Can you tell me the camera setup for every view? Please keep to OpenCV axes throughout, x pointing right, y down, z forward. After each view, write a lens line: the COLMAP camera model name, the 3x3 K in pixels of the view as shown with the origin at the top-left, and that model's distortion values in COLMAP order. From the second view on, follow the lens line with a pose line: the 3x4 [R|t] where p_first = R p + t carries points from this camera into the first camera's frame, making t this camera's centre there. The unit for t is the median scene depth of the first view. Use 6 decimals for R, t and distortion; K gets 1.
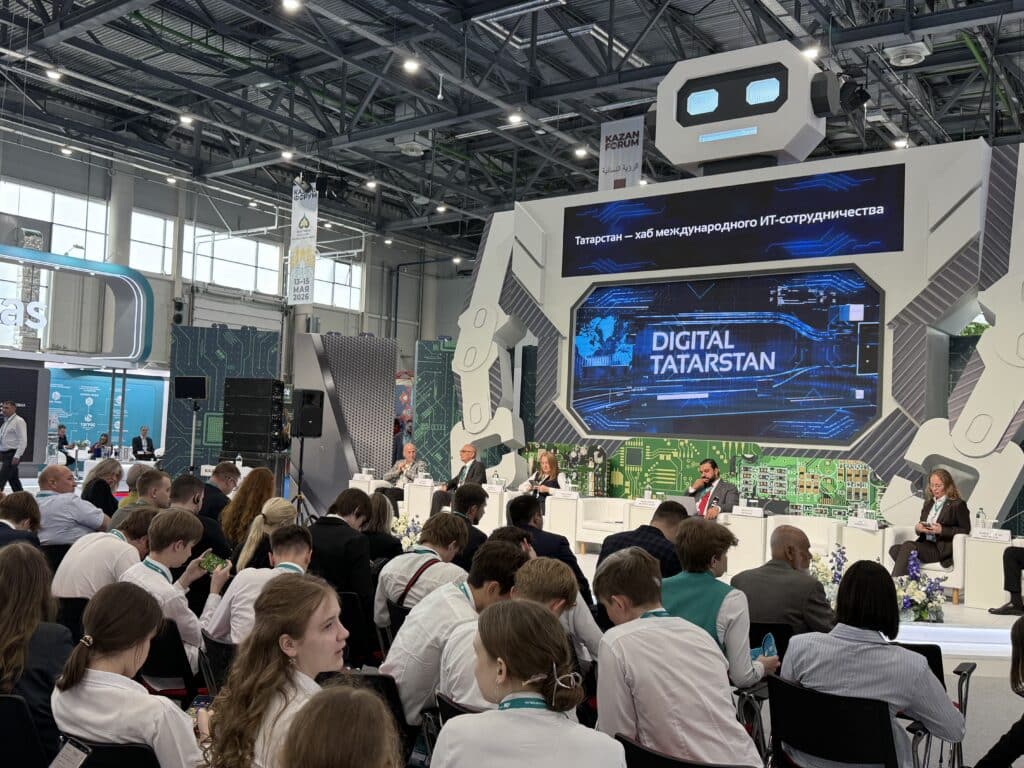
lens RADIAL K [[975.0, 0, 511.9], [0, 975.0, 385.6], [0, 0, 1]] dist [0.013154, 0.000000]
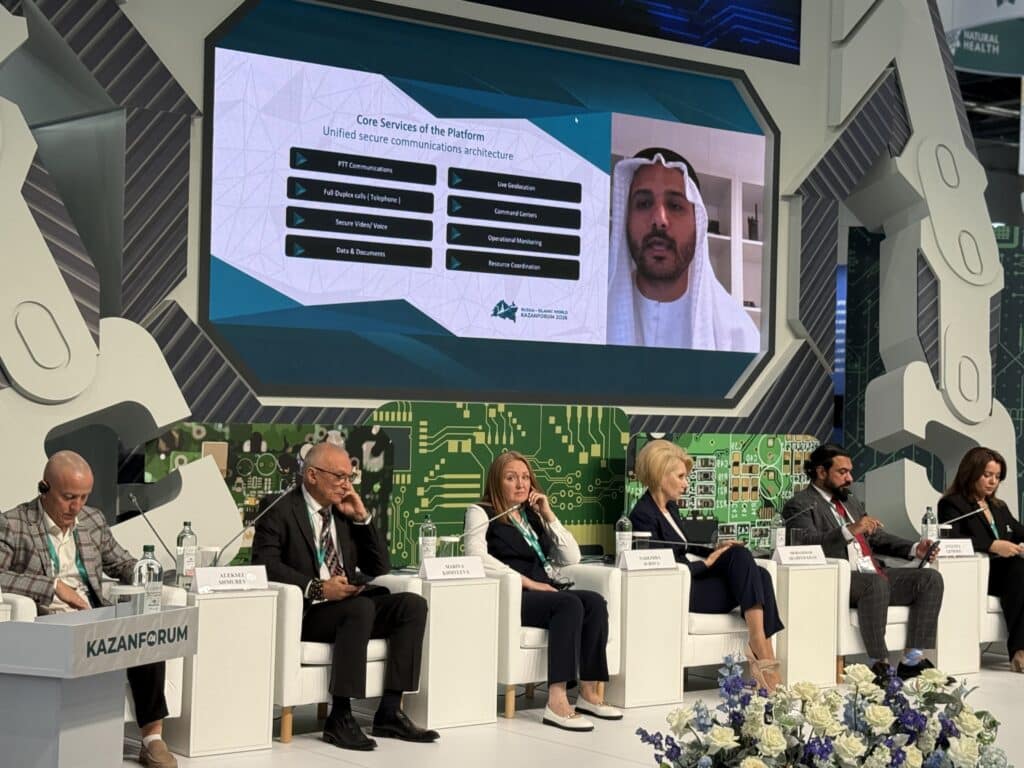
lens RADIAL K [[1827.9, 0, 512.1], [0, 1827.9, 383.5], [0, 0, 1]] dist [-0.049239, 0.000000]
pose [[0.245961, -0.026791, 0.968909, -0.630635], [-0.060743, 0.997227, 0.042994, 0.011593], [-0.967375, -0.069429, 0.243652, 0.823823]]
